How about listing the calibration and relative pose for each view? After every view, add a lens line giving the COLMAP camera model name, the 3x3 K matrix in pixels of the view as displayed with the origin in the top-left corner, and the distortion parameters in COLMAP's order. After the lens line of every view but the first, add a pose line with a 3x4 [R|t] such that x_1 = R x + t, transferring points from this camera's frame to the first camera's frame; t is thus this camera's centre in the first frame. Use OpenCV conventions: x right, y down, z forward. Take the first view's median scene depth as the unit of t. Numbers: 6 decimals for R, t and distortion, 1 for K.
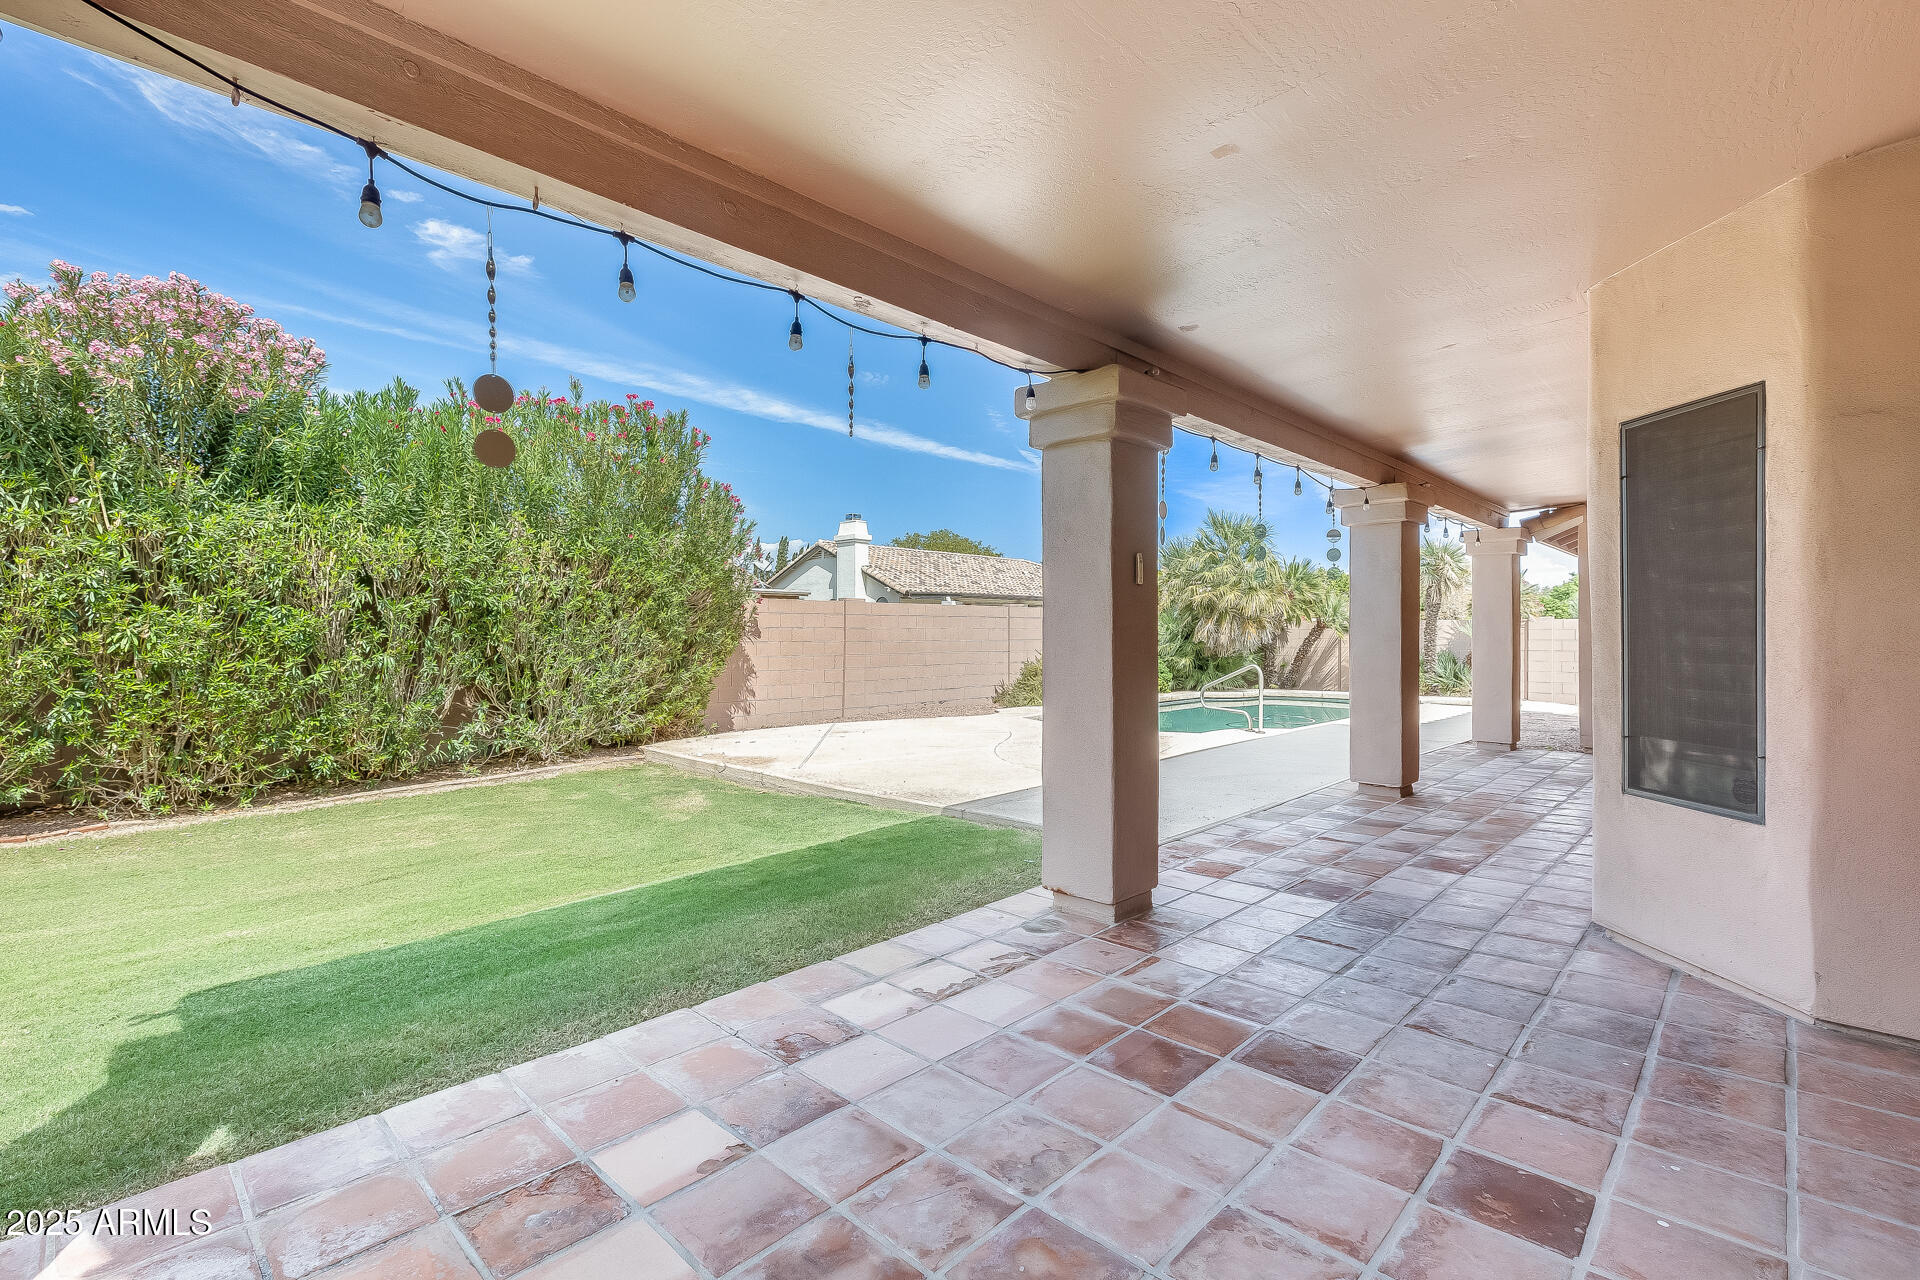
lens RADIAL K [[879.3, 0, 953.2], [0, 879.3, 623.7], [0, 0, 1]] dist [0.001617, -0.000910]
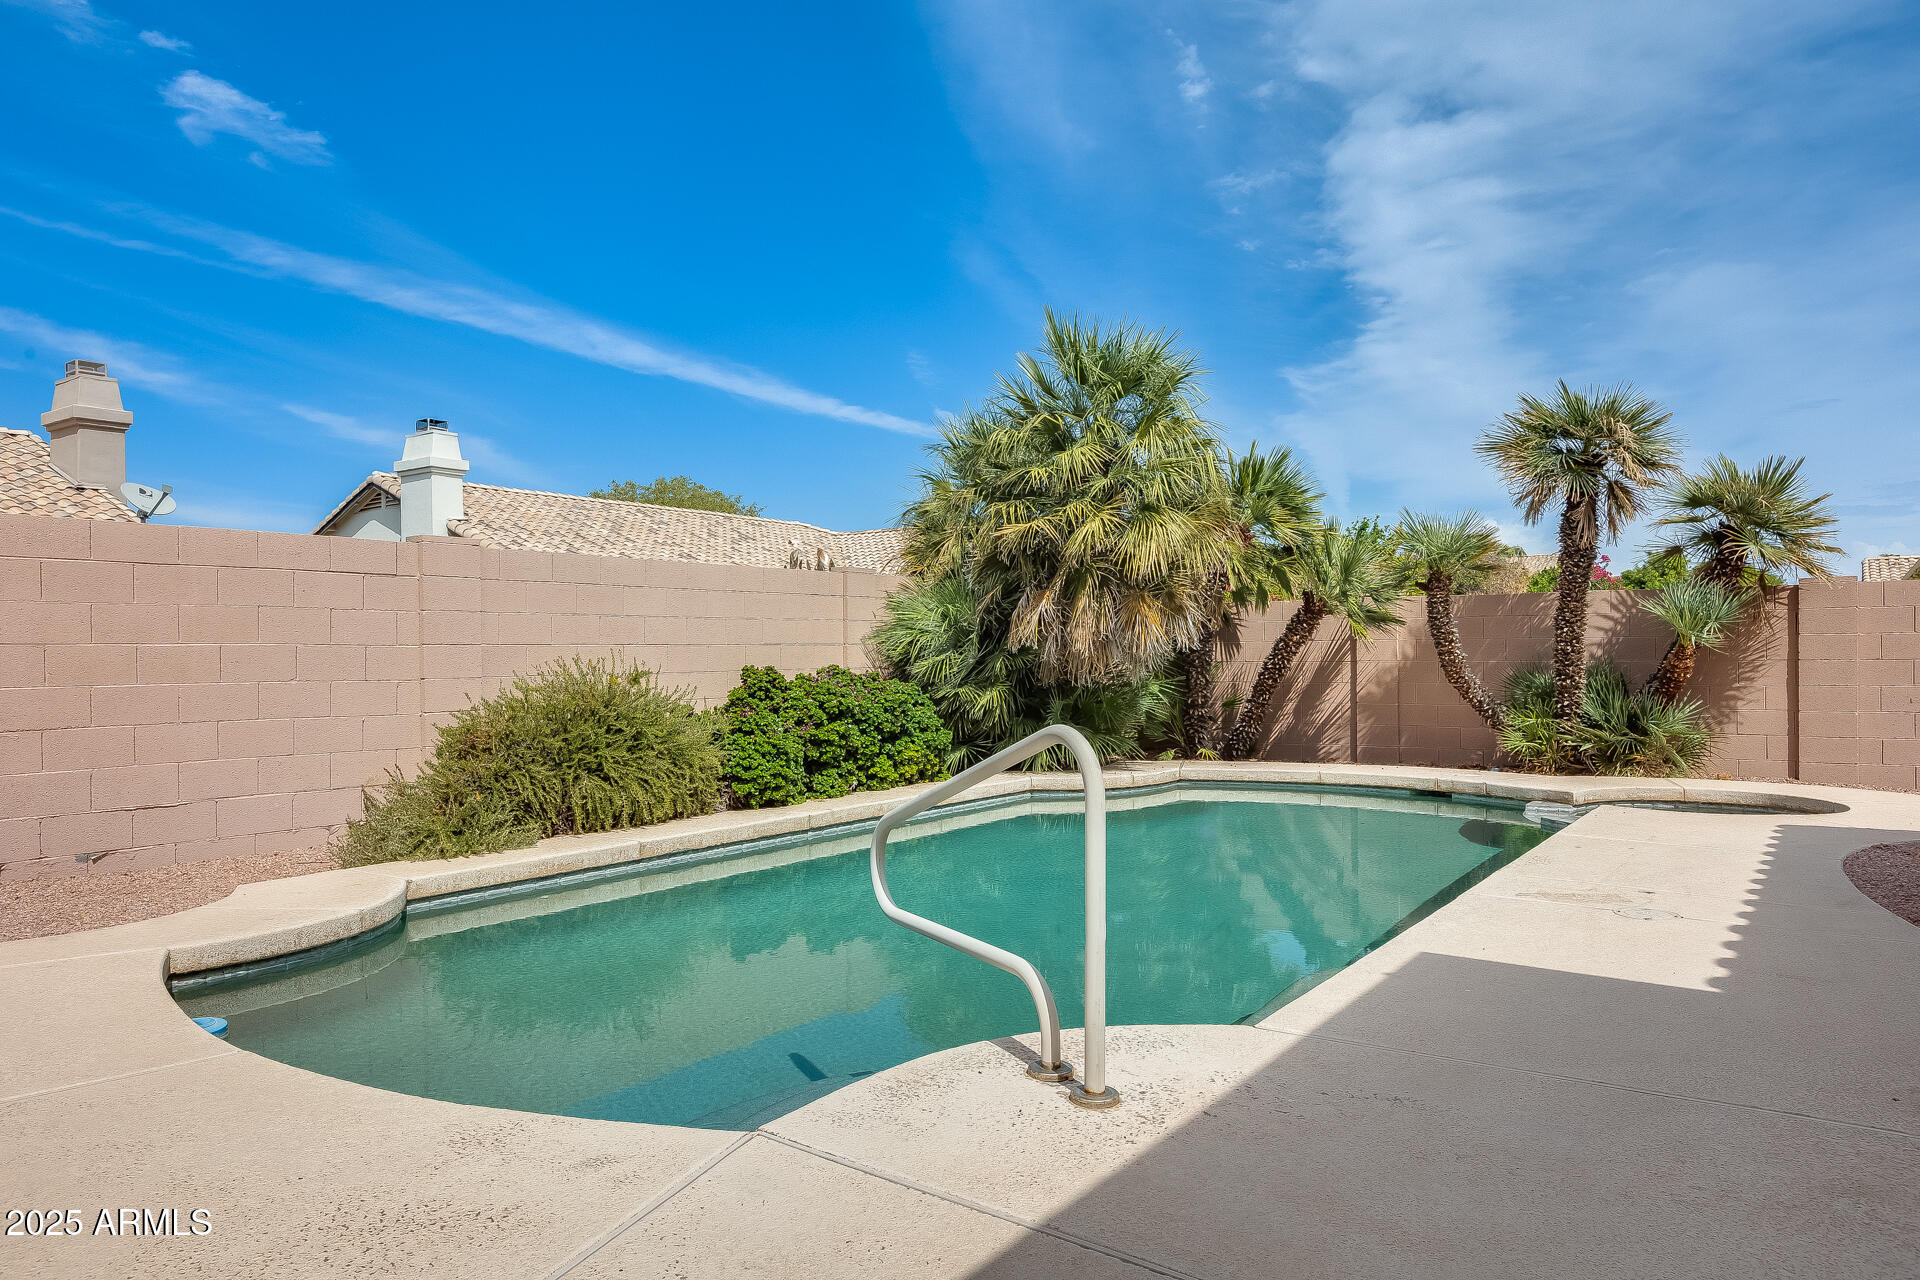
lens RADIAL K [[1254.9, 0, 960.0], [0, 1254.9, 640.0], [0, 0, 1]] dist [0.003206, -0.001632]
pose [[0.989803, -0.008131, 0.142212, 0.170551], [0.008549, 0.999961, -0.002331, 0.017838], [-0.142188, 0.003523, 0.989833, 0.443928]]
